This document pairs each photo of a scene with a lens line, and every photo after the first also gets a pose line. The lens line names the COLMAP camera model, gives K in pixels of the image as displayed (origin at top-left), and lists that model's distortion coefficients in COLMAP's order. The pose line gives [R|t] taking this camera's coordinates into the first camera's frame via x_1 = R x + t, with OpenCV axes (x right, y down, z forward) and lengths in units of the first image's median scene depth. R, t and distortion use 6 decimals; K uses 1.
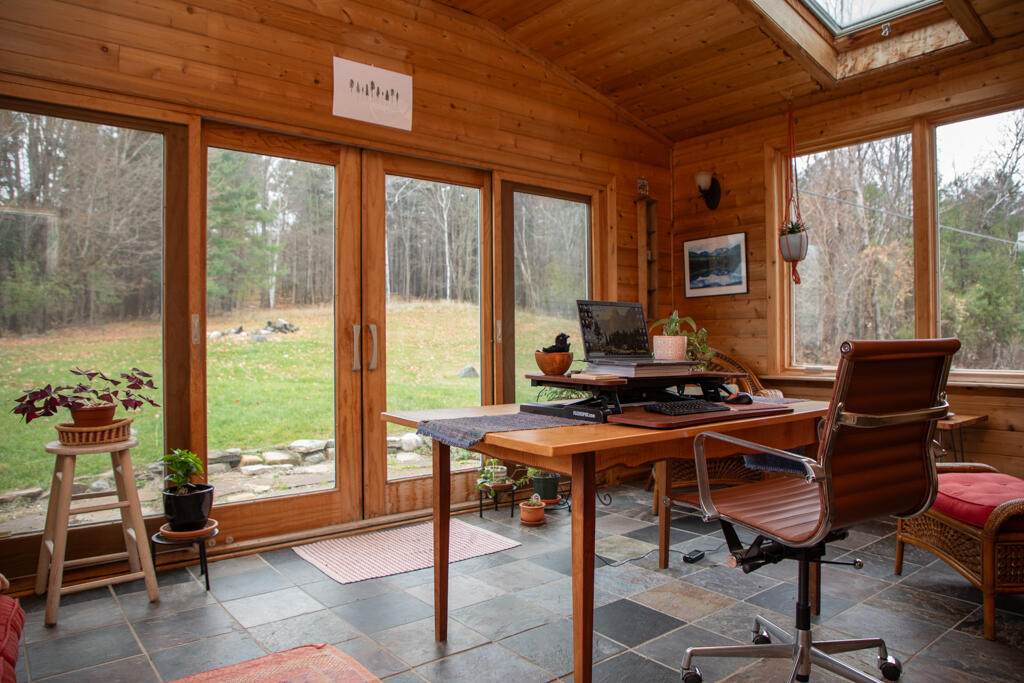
lens RADIAL K [[699.3, 0, 503.9], [0, 699.3, 342.5], [0, 0, 1]] dist [-0.064901, 0.001371]
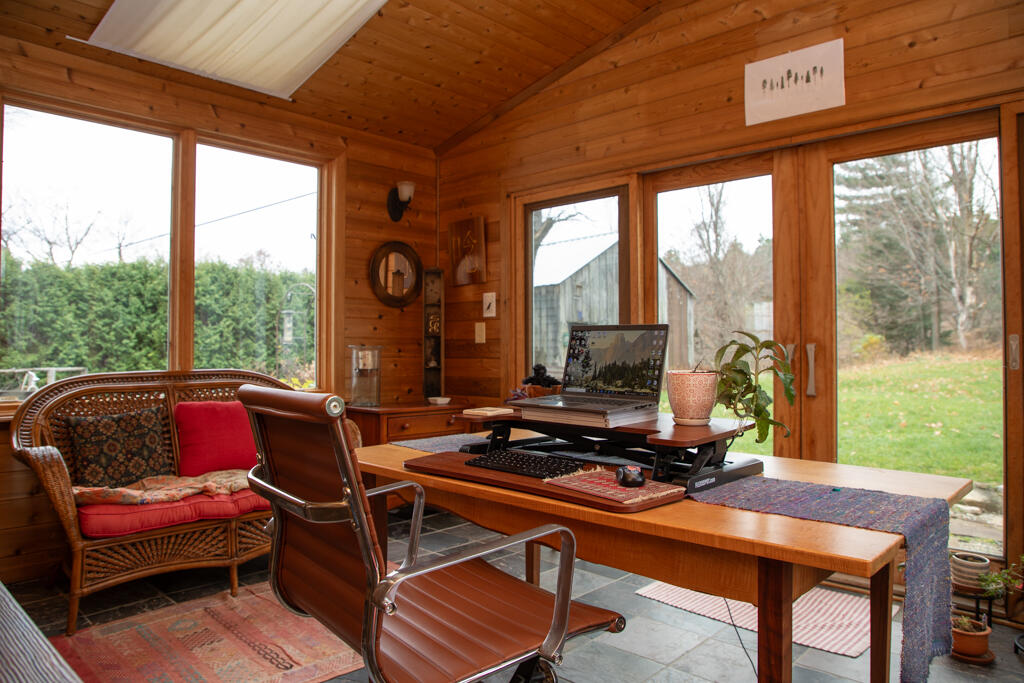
lens RADIAL K [[699.3, 0, 503.9], [0, 699.3, 342.5], [0, 0, 1]] dist [-0.064901, 0.001371]
pose [[0.121113, -0.002403, -0.992636, 0.657938], [-0.003820, 0.999989, -0.002887, -0.025697], [0.992631, 0.004141, 0.121102, 0.553484]]
